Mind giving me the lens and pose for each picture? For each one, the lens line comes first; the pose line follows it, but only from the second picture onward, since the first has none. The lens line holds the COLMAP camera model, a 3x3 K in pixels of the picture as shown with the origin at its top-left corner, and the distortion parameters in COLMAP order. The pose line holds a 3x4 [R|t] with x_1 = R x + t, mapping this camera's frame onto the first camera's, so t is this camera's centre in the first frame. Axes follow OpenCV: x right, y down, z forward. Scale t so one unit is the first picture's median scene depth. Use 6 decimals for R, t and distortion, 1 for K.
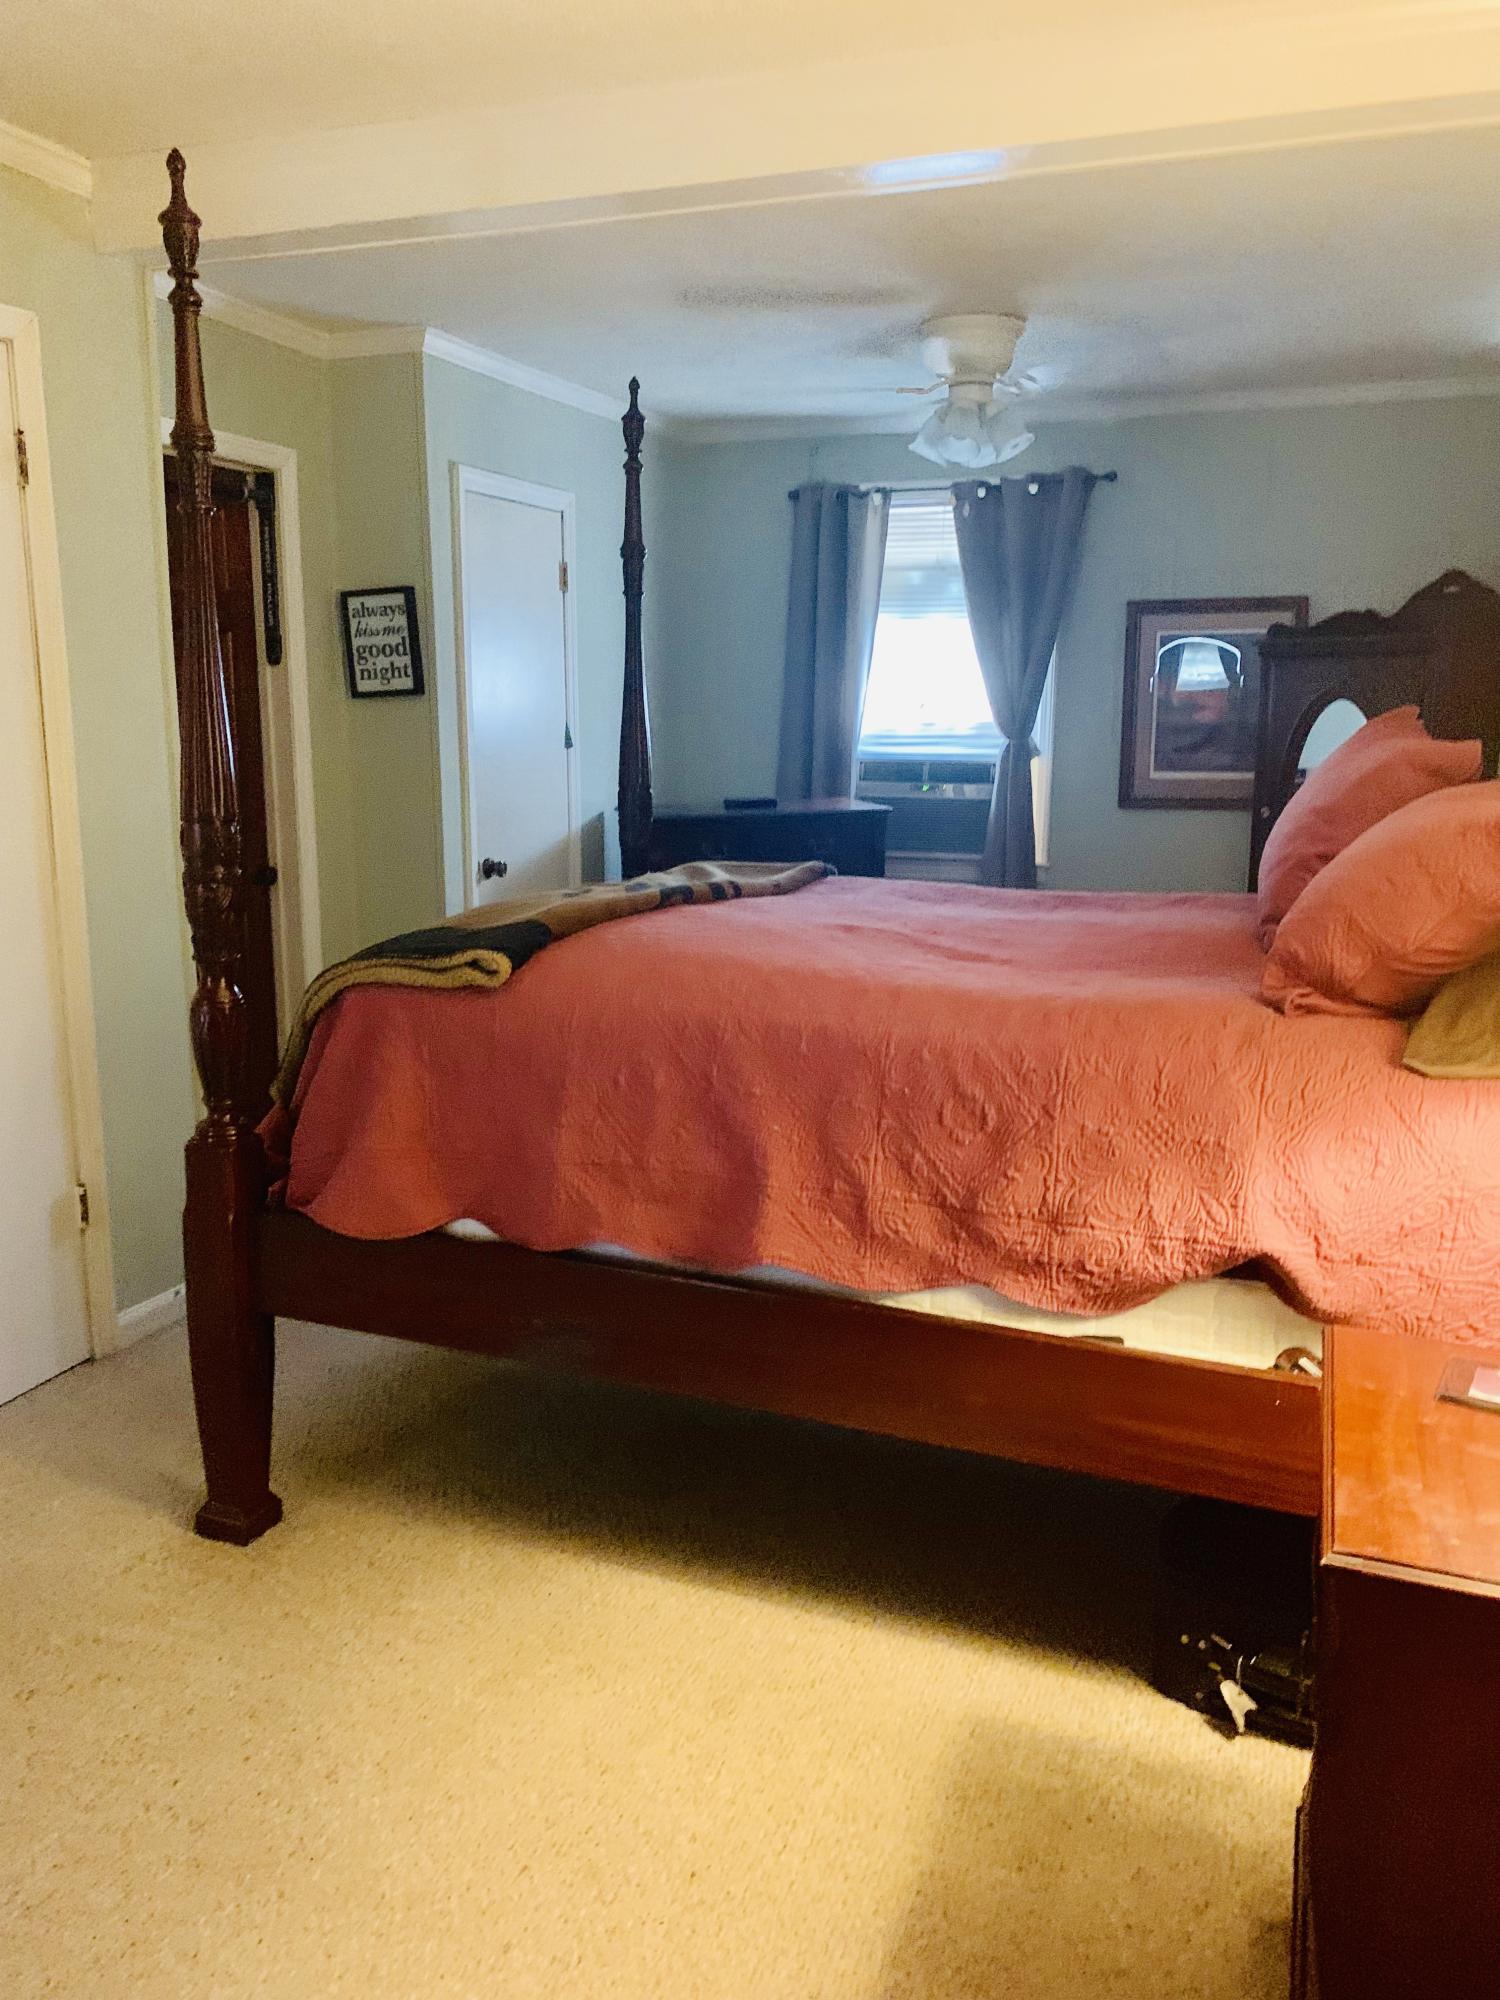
lens RADIAL K [[1524.7, 0, 747.2], [0, 1524.7, 1005.3], [0, 0, 1]] dist [0.006881, -0.006372]
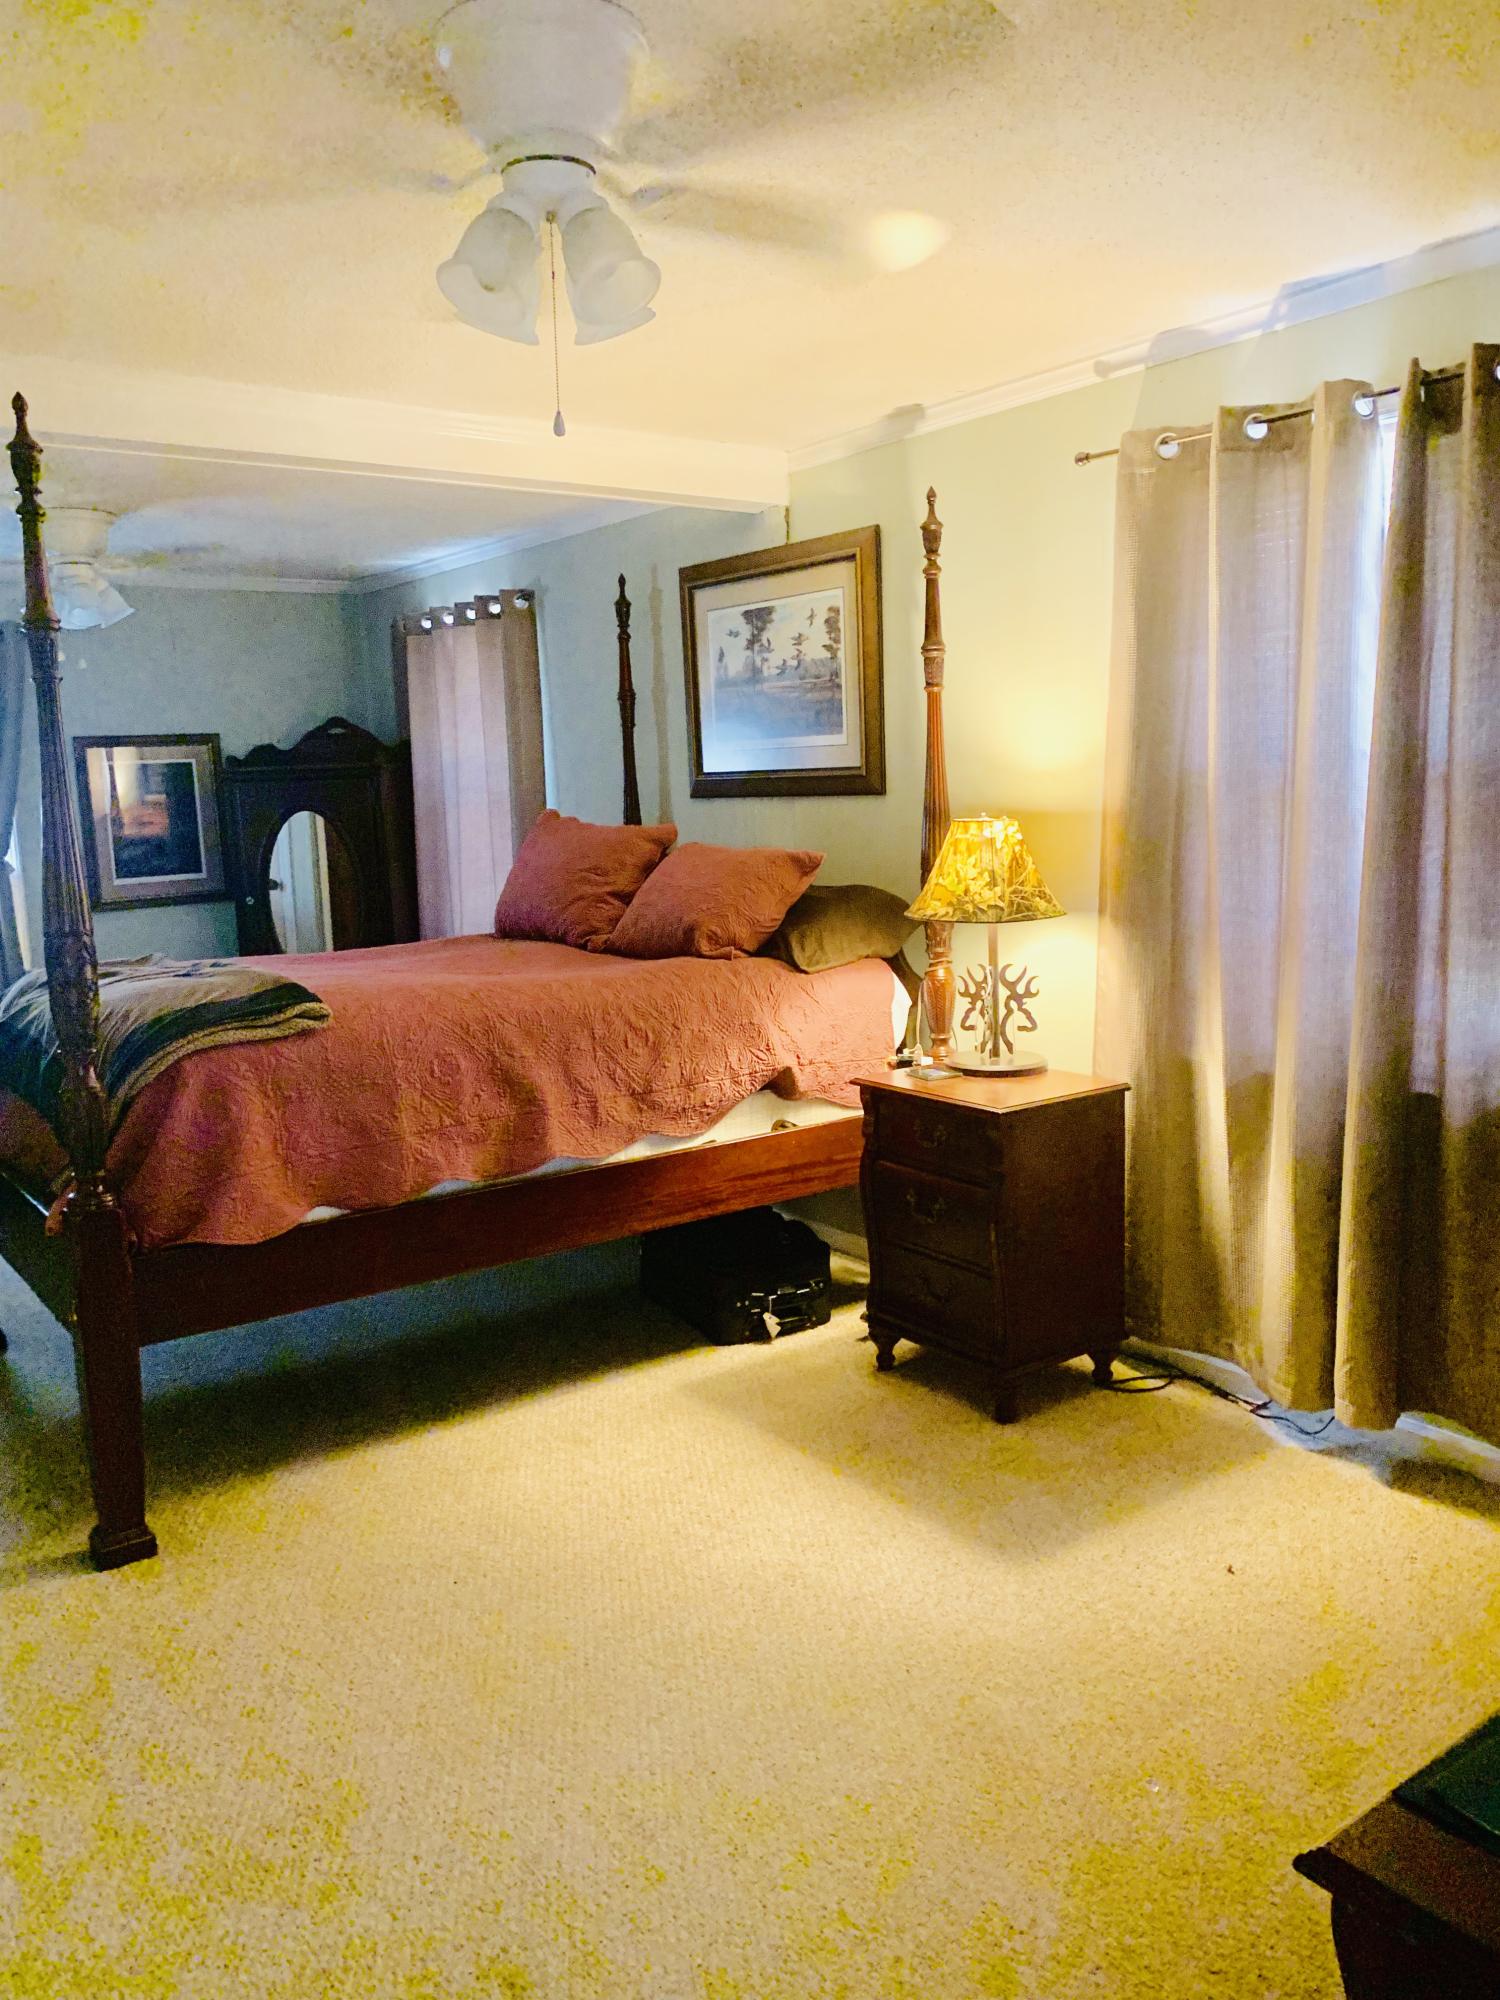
lens RADIAL K [[1524.7, 0, 760.7], [0, 1524.7, 998.4], [0, 0, 1]] dist [0.006881, -0.006372]
pose [[0.526869, -0.139222, 0.838467, -1.206709], [0.205132, 0.978160, 0.033518, -0.003876], [-0.824821, 0.154337, 0.543921, -0.084388]]
